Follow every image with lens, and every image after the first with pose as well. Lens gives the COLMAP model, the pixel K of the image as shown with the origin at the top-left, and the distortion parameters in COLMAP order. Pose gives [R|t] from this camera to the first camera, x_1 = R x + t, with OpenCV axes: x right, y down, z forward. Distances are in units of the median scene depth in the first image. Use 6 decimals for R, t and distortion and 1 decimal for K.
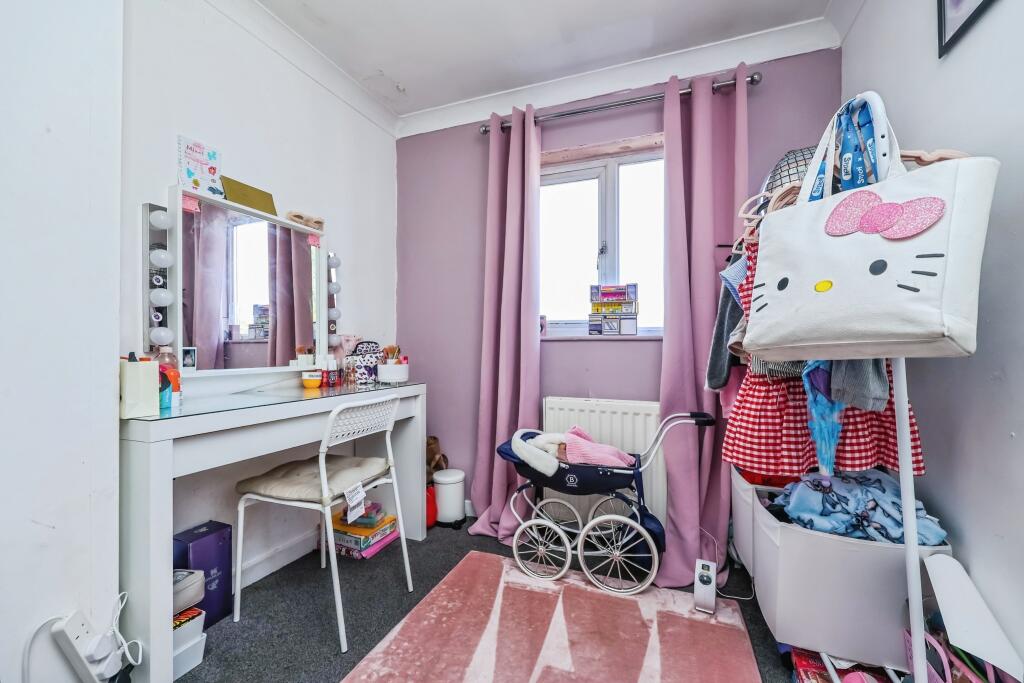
lens RADIAL K [[414.8, 0, 511.5], [0, 414.8, 348.5], [0, 0, 1]] dist [0.001549, 0.000164]
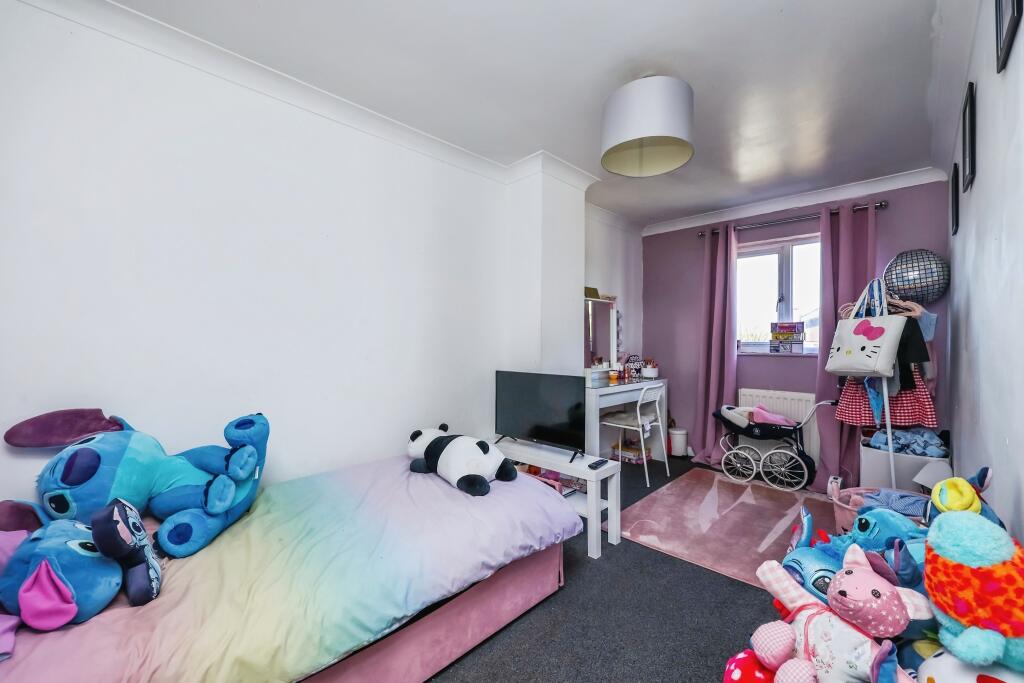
lens RADIAL K [[414.8, 0, 511.5], [0, 414.8, 348.5], [0, 0, 1]] dist [0.001549, 0.000164]
pose [[0.918750, 0.002907, -0.394828, -0.125173], [0.003988, 0.999854, 0.016641, -0.092008], [0.394819, -0.016864, 0.918604, -1.078913]]
